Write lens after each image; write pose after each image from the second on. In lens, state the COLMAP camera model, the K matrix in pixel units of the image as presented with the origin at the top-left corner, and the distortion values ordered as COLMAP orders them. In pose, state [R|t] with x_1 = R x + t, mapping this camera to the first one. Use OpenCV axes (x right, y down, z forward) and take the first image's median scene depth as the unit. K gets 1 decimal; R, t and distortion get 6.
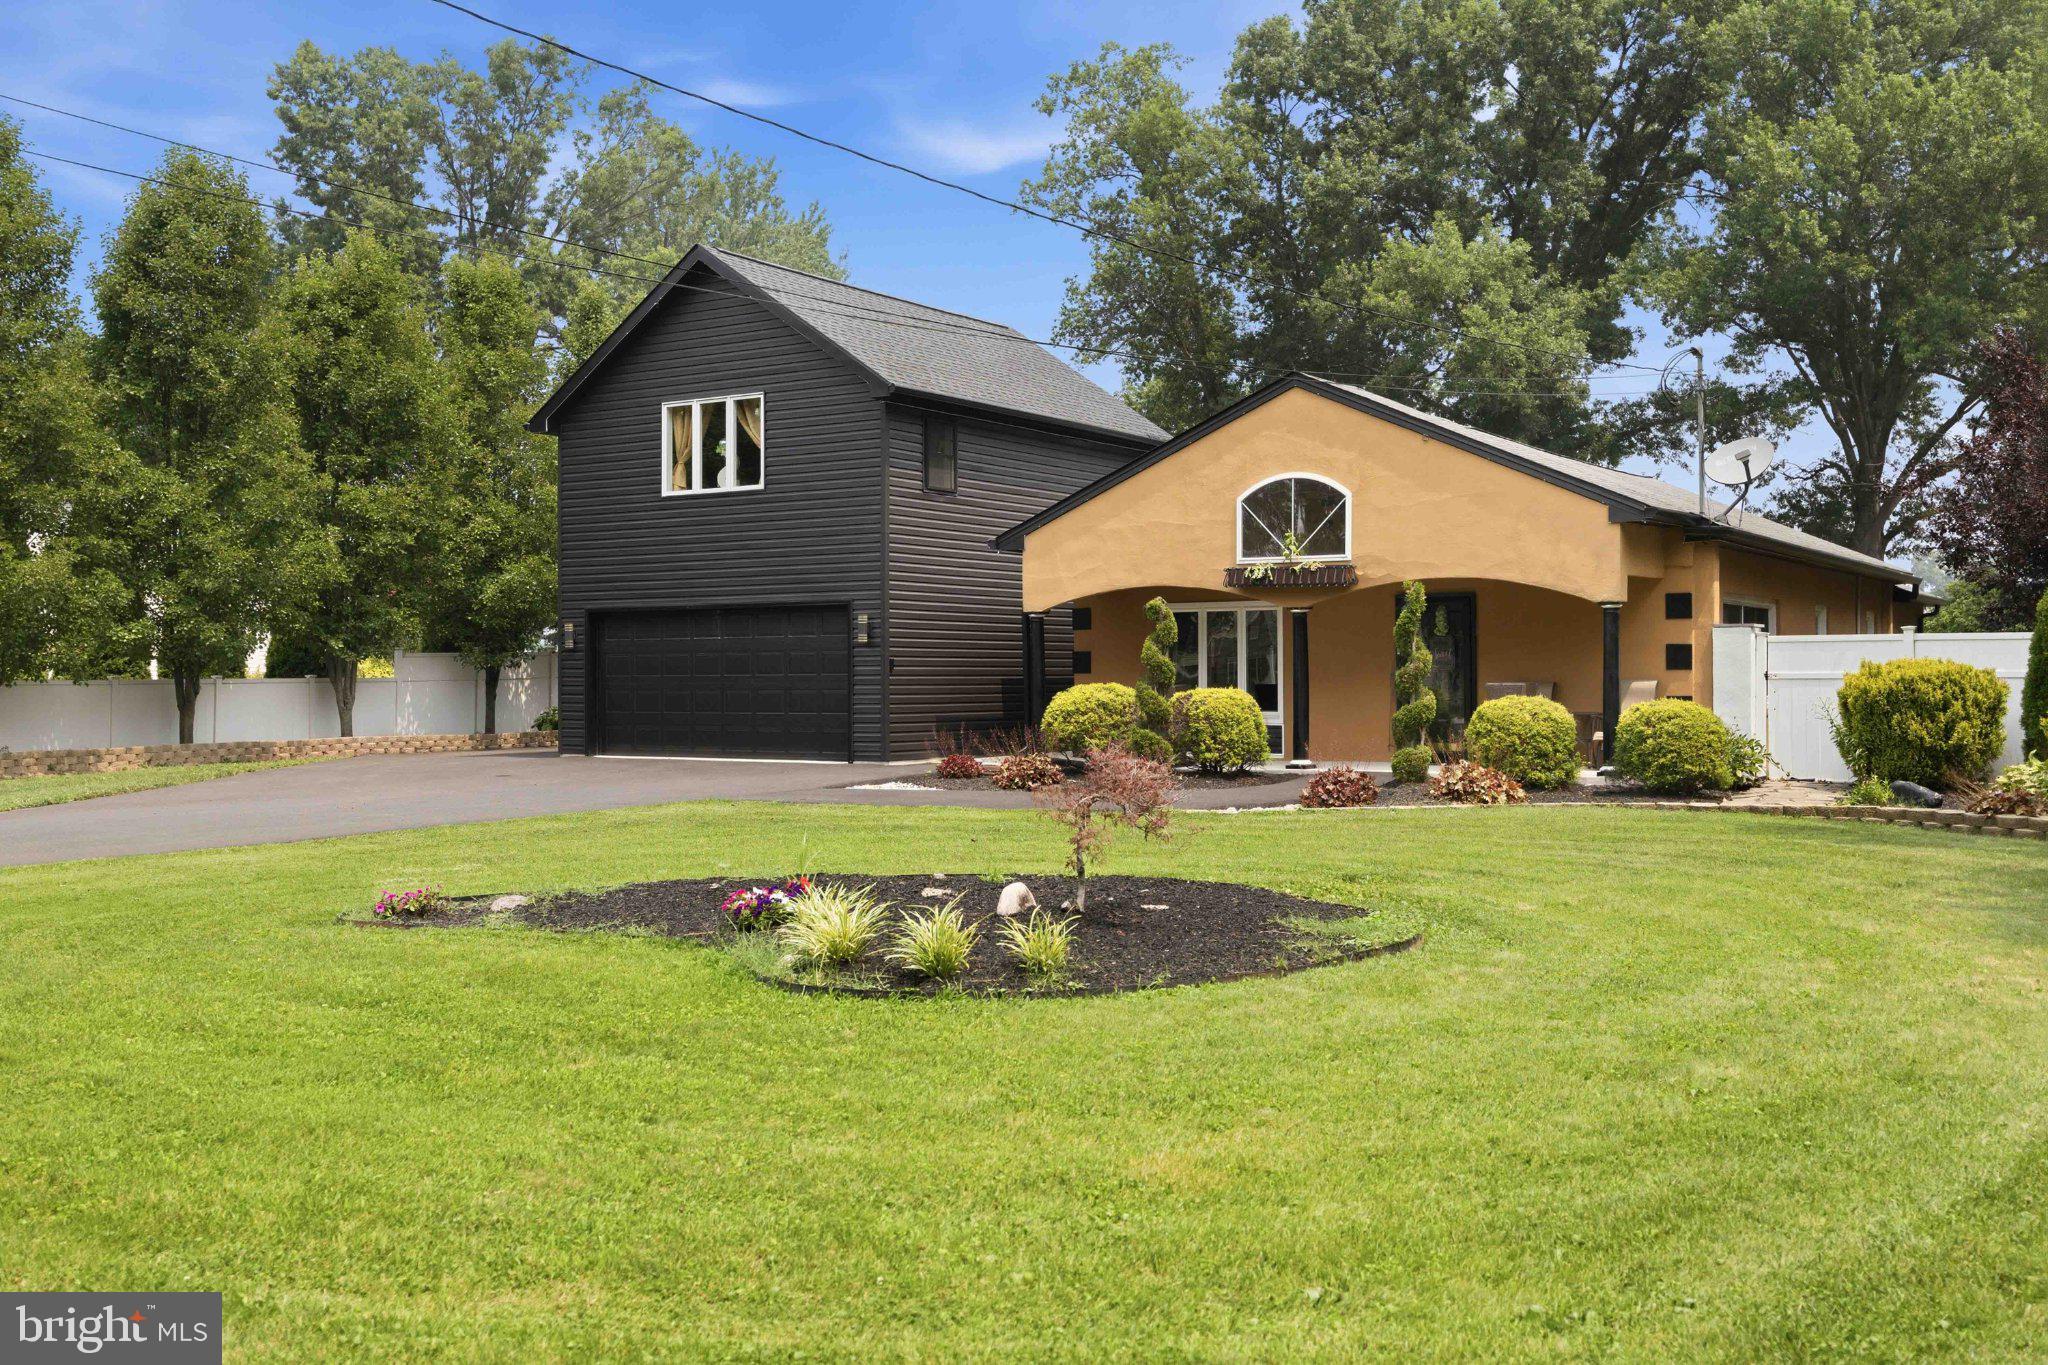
lens RADIAL K [[1934.4, 0, 1018.4], [0, 1934.4, 633.5], [0, 0, 1]] dist [-0.015500, -0.015097]
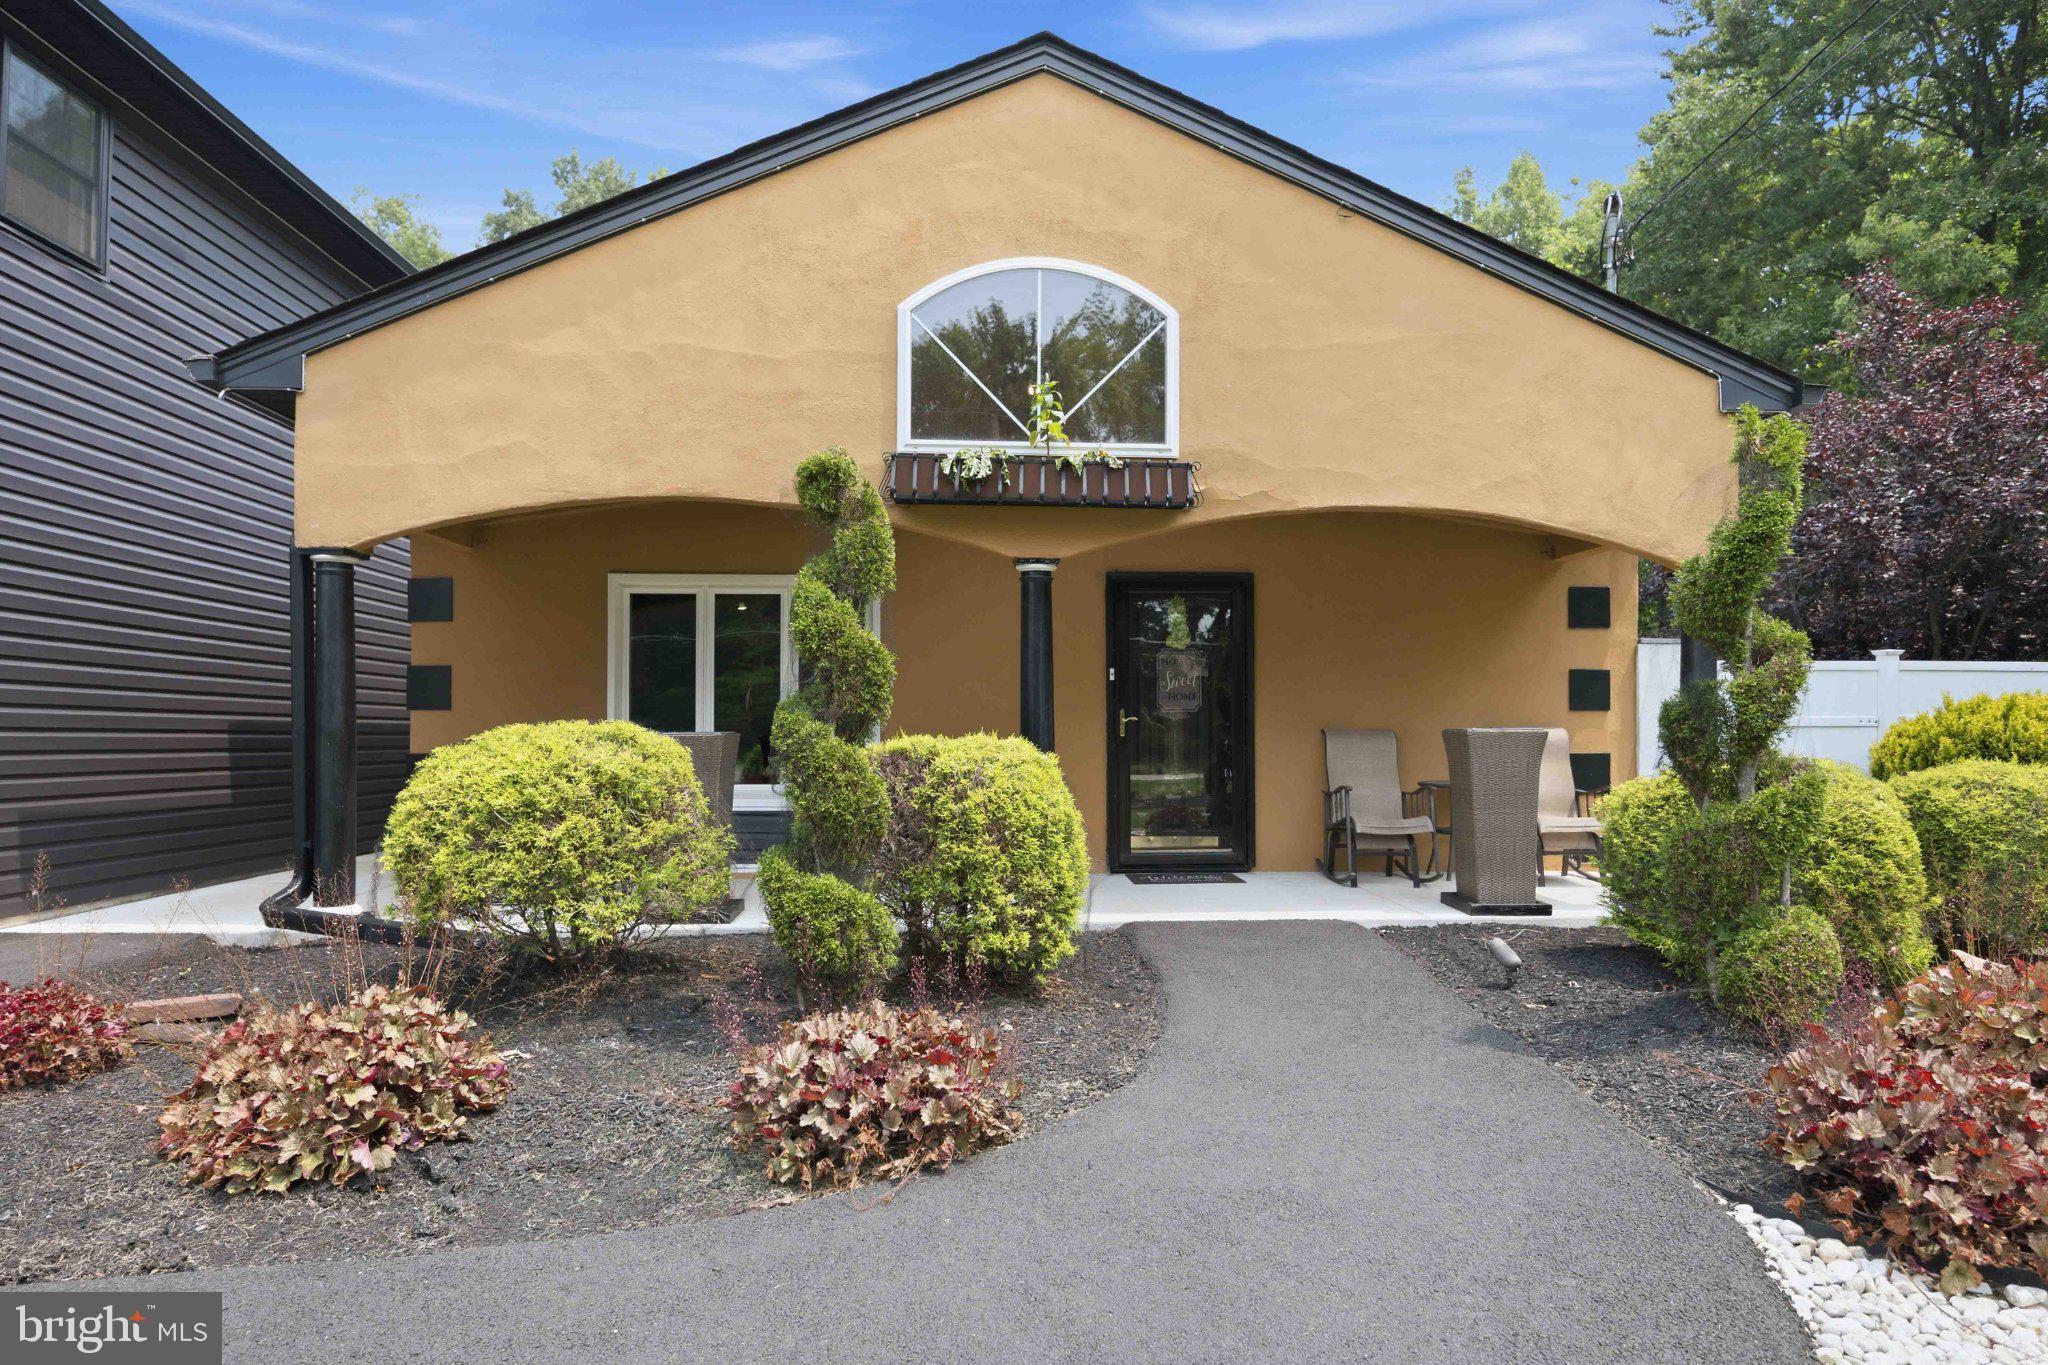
lens RADIAL K [[1074.6, 0, 1017.3], [0, 1074.6, 721.8], [0, 0, 1]] dist [-0.005588, -0.000602]
pose [[0.813845, 0.013946, 0.580915, -0.004165], [-0.016329, 0.999866, -0.001129, 0.022599], [-0.580853, -0.008567, 0.813964, 0.730637]]
